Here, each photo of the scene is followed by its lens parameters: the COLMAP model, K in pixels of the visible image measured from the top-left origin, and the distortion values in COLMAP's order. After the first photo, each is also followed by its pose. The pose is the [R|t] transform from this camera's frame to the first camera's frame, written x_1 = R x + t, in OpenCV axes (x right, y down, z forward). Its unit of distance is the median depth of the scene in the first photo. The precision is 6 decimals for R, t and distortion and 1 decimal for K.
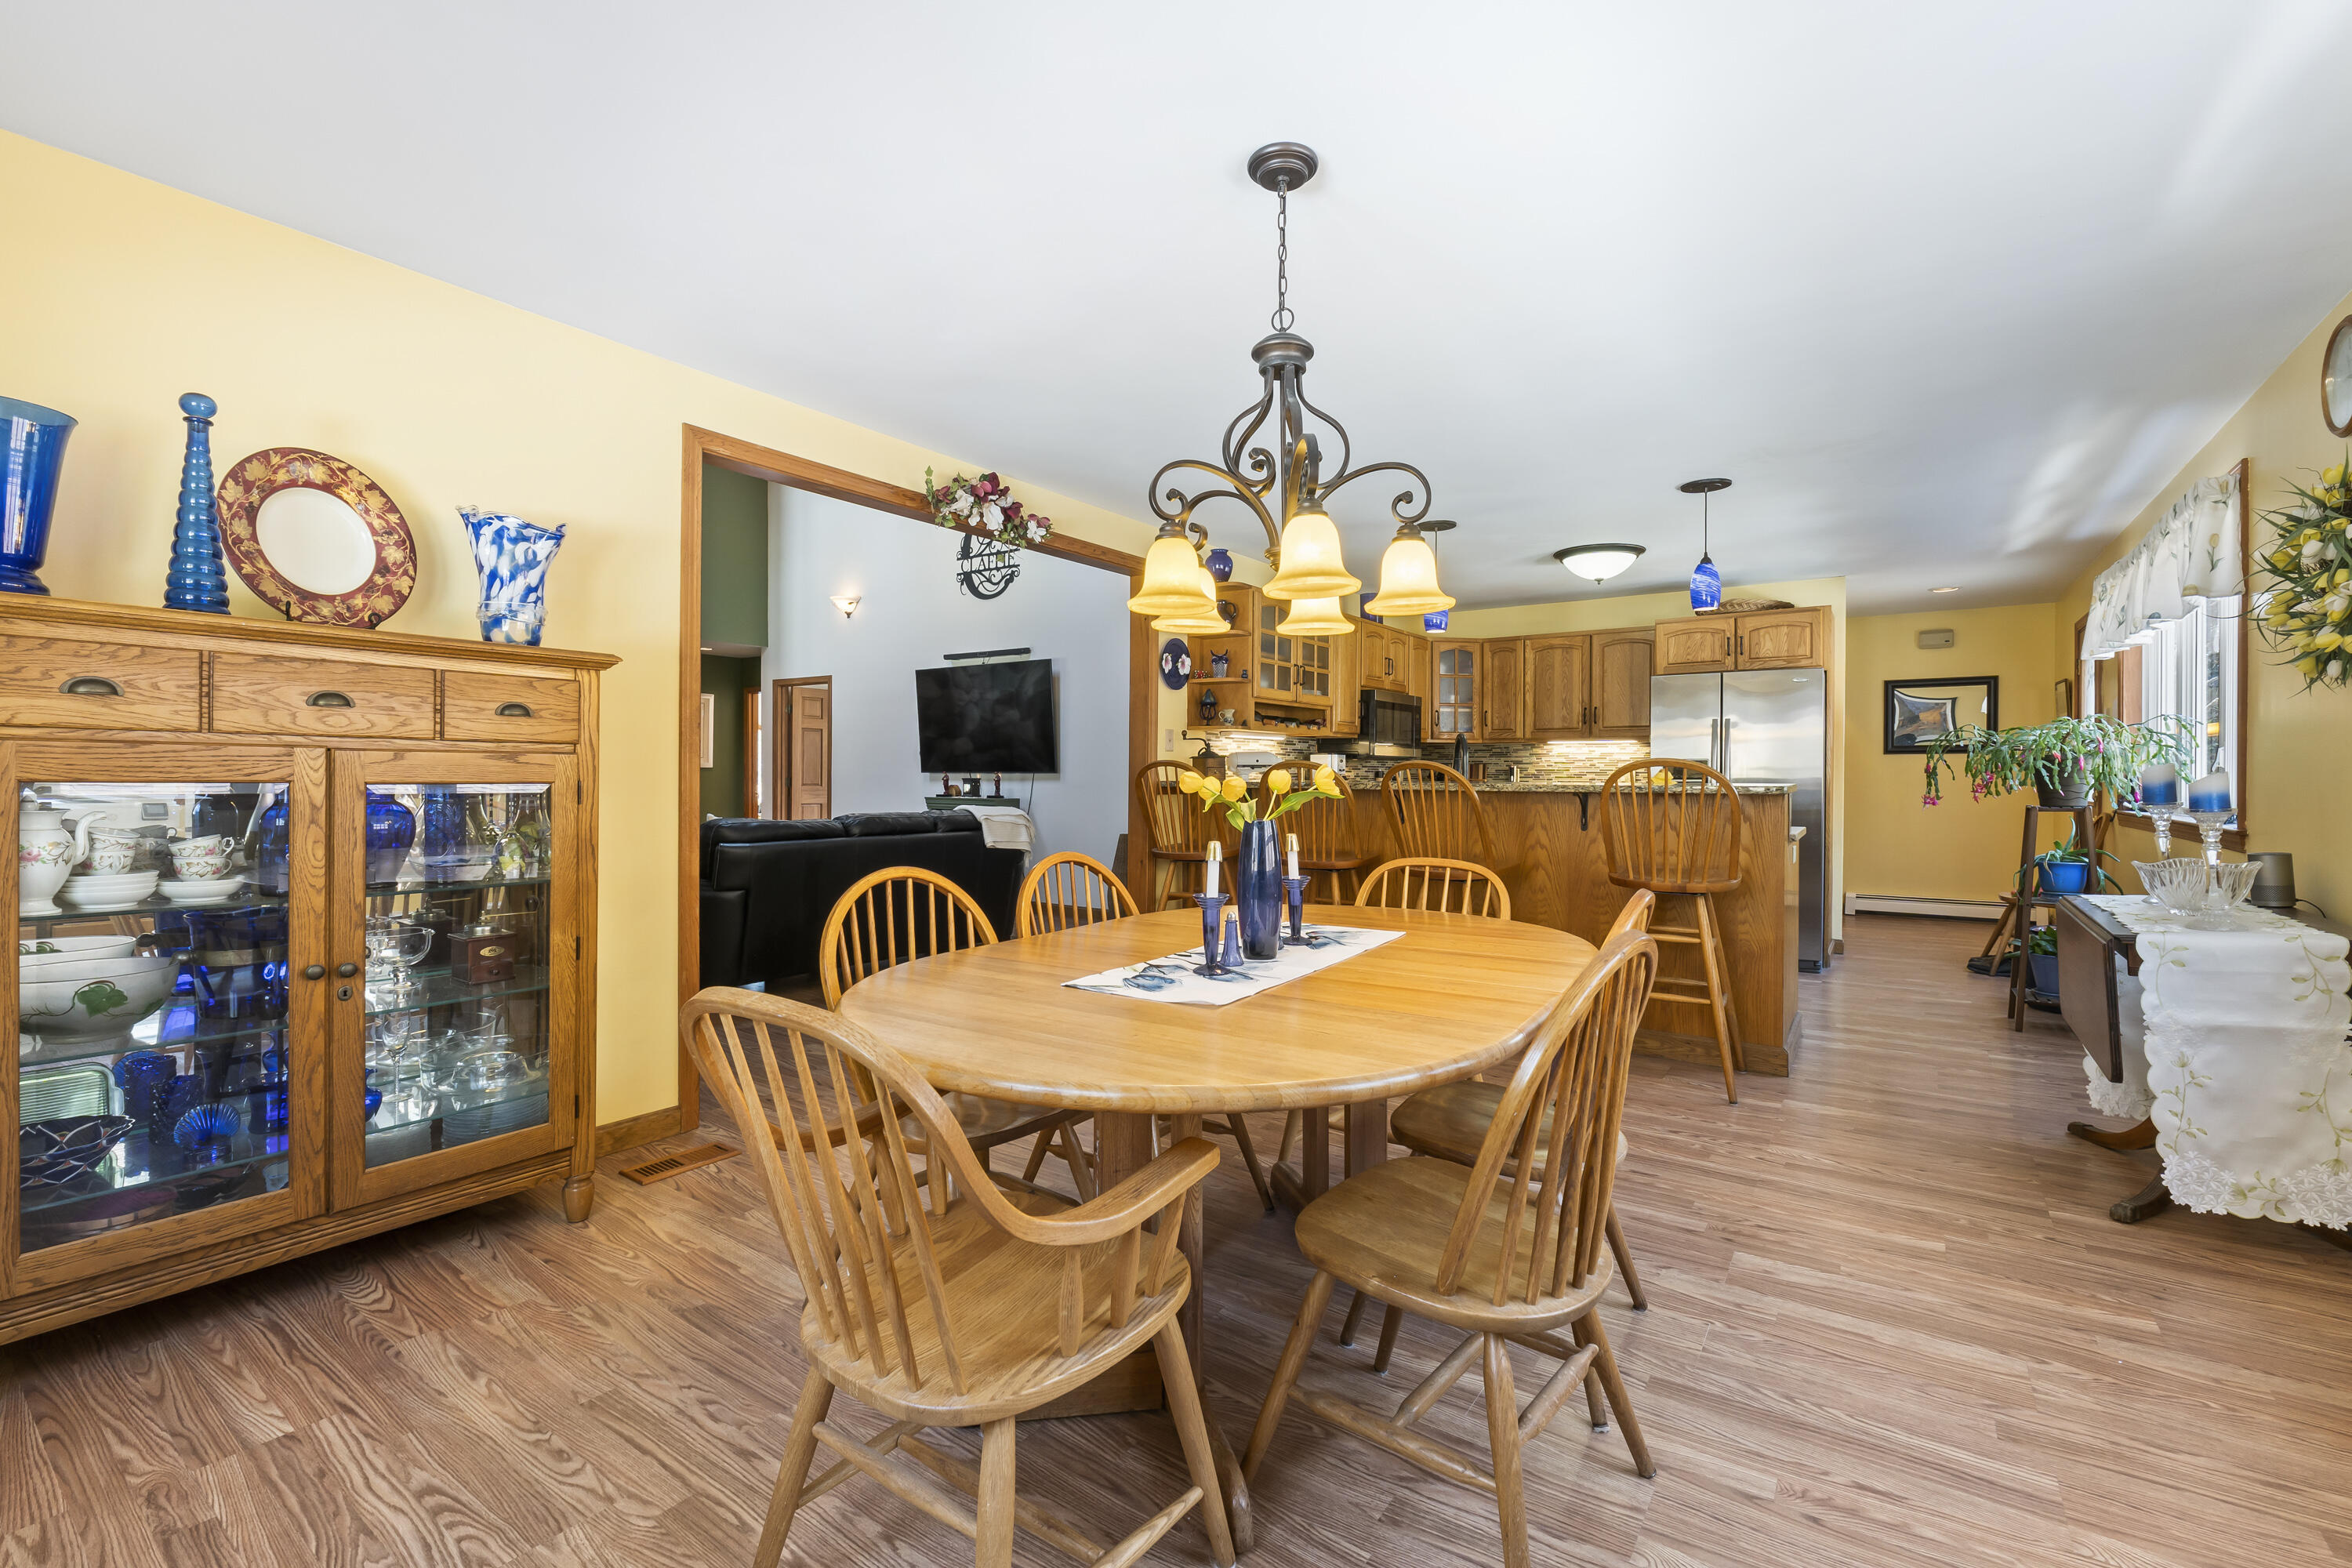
lens RADIAL K [[1001.0, 0, 1188.4], [0, 1001.0, 783.0], [0, 0, 1]] dist [-0.017569, -0.000105]
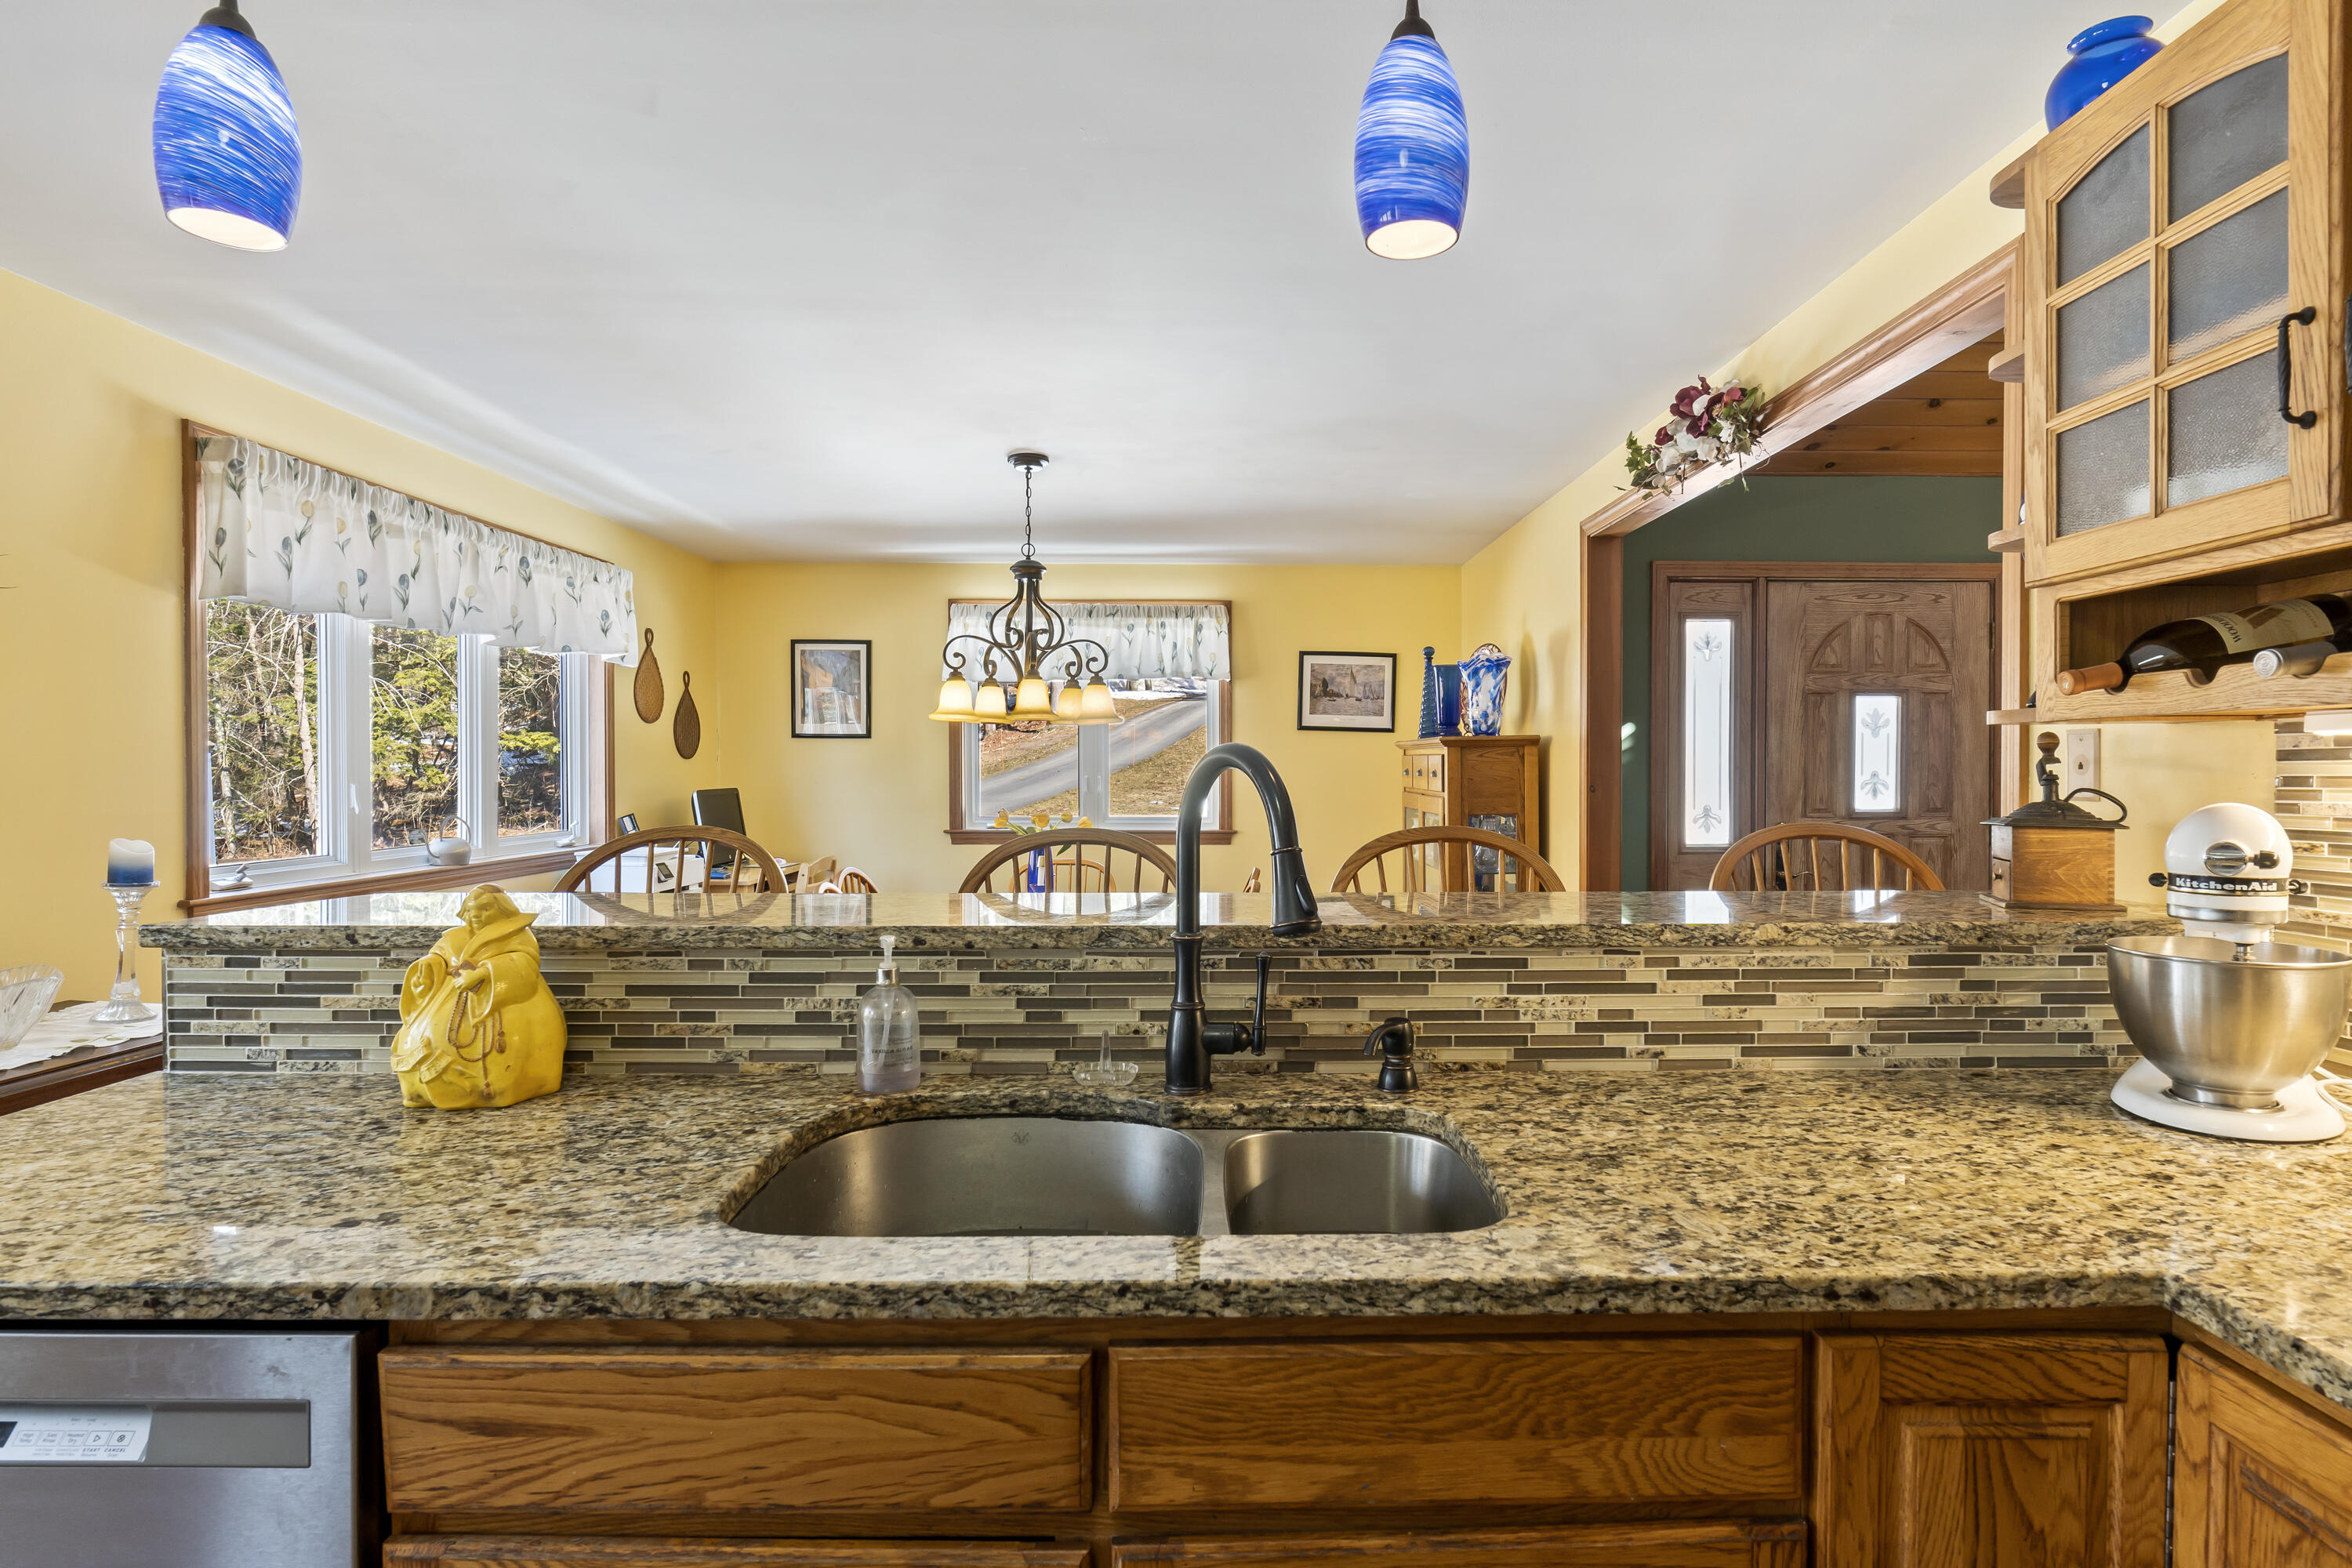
lens RADIAL K [[1211.0, 0, 1218.0], [0, 1211.0, 786.2], [0, 0, 1]] dist [-0.010284, 0.000454]
pose [[-0.813368, 0.004503, -0.581731, 0.345403], [-0.008769, 0.999762, 0.019999, -0.034560], [0.581683, 0.021368, -0.813135, 0.956167]]
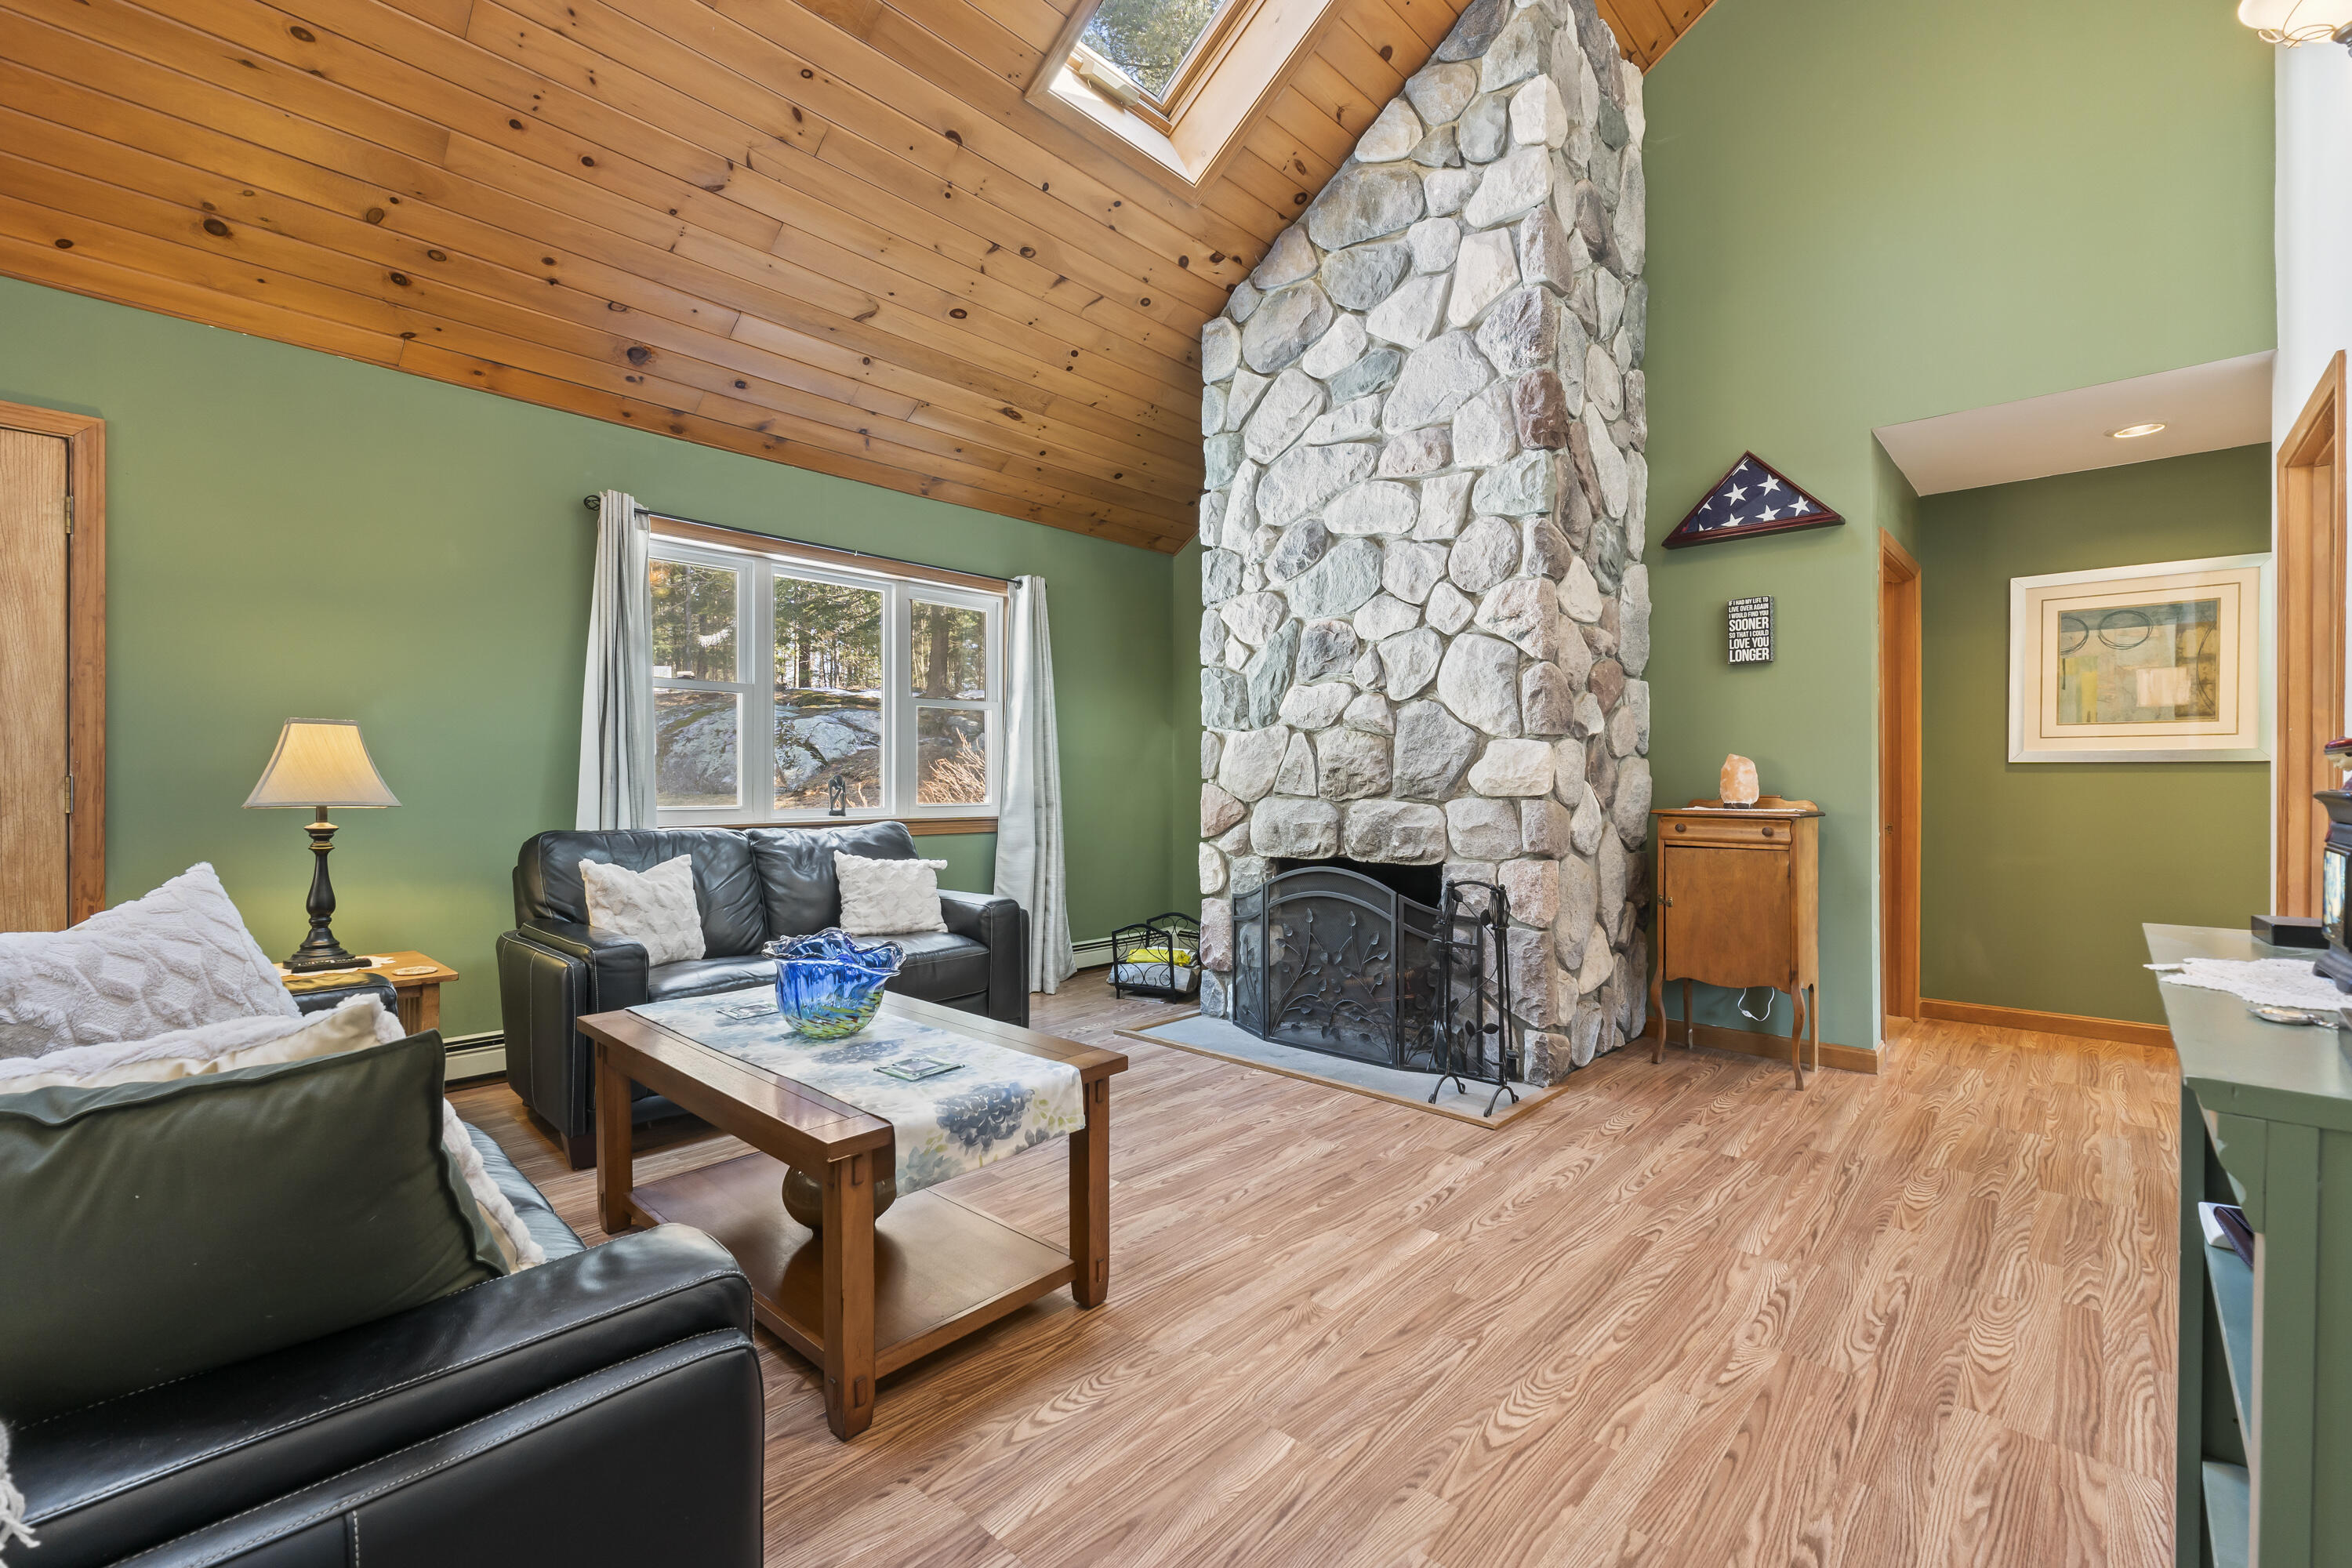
lens RADIAL K [[988.5, 0, 1182.5], [0, 988.5, 785.5], [0, 0, 1]] dist [-0.003776, -0.000493]
pose [[-0.143127, -0.002978, -0.989700, -0.142538], [-0.013984, 0.999902, -0.000987, -0.004561], [0.989606, 0.013698, -0.143155, 1.178554]]
